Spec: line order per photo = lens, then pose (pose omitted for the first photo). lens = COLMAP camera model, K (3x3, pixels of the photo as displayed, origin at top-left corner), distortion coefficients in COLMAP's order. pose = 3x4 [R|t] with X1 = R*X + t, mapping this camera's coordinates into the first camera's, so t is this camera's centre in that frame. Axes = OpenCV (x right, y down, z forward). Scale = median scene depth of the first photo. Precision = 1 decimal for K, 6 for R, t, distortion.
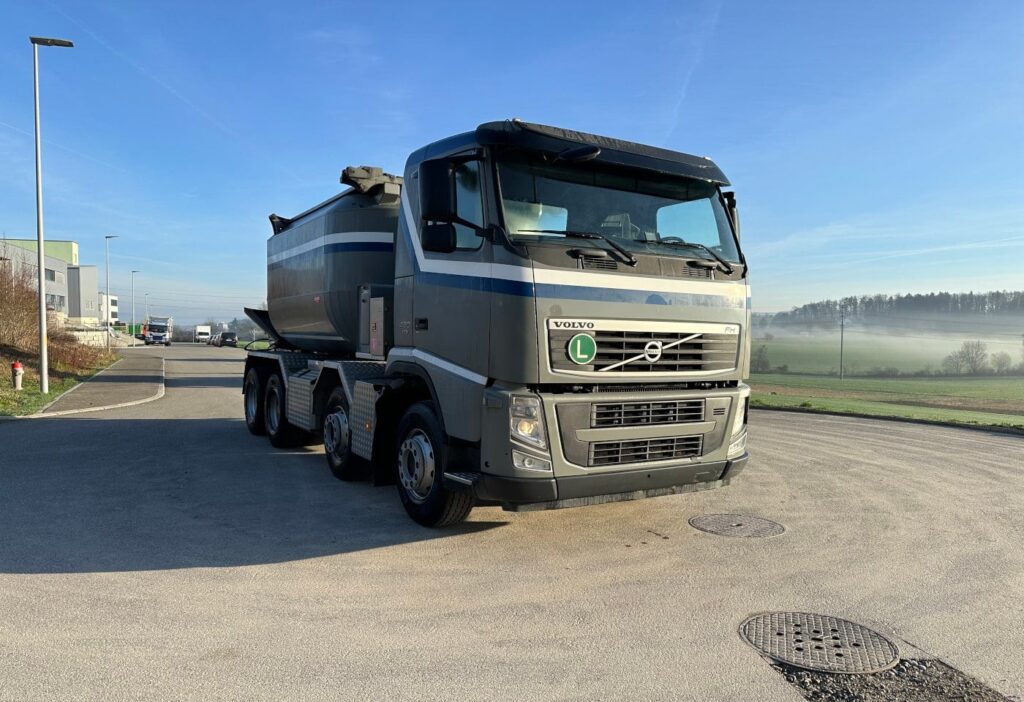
lens RADIAL K [[730.4, 0, 512.0], [0, 730.4, 351.0], [0, 0, 1]] dist [0.002159, 0.000536]
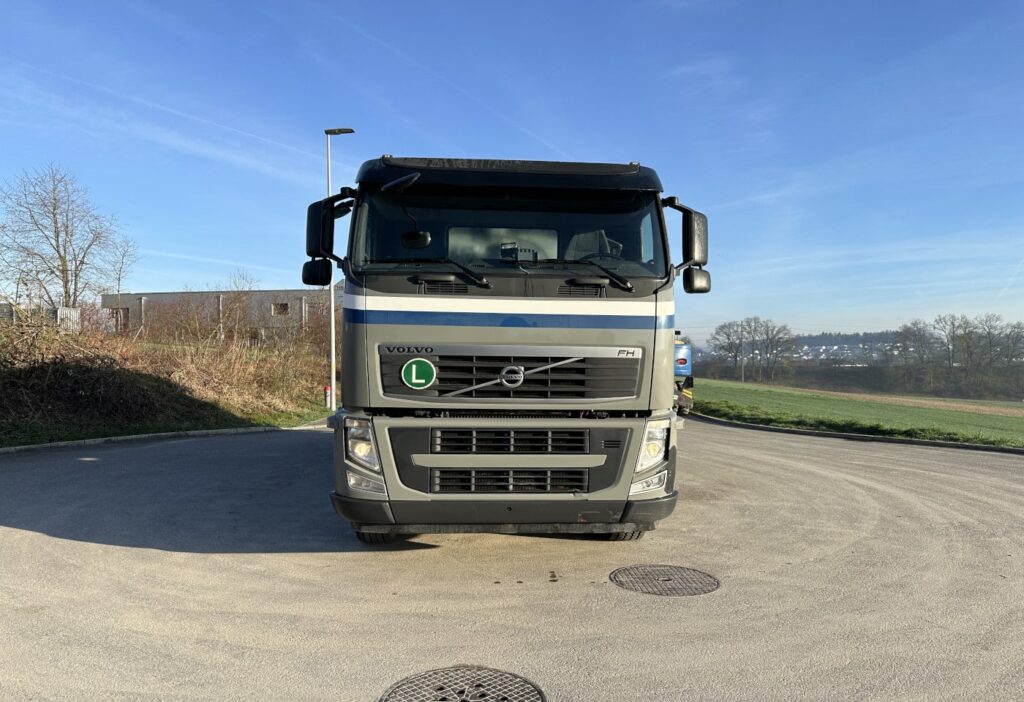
lens RADIAL K [[721.3, 0, 512.0], [0, 721.3, 351.0], [0, 0, 1]] dist [0.070260, -0.091593]
pose [[0.875840, -0.014157, -0.482394, 0.663063], [-0.004501, 0.999287, -0.037499, 0.002683], [0.482580, 0.035015, 0.875152, 0.179132]]
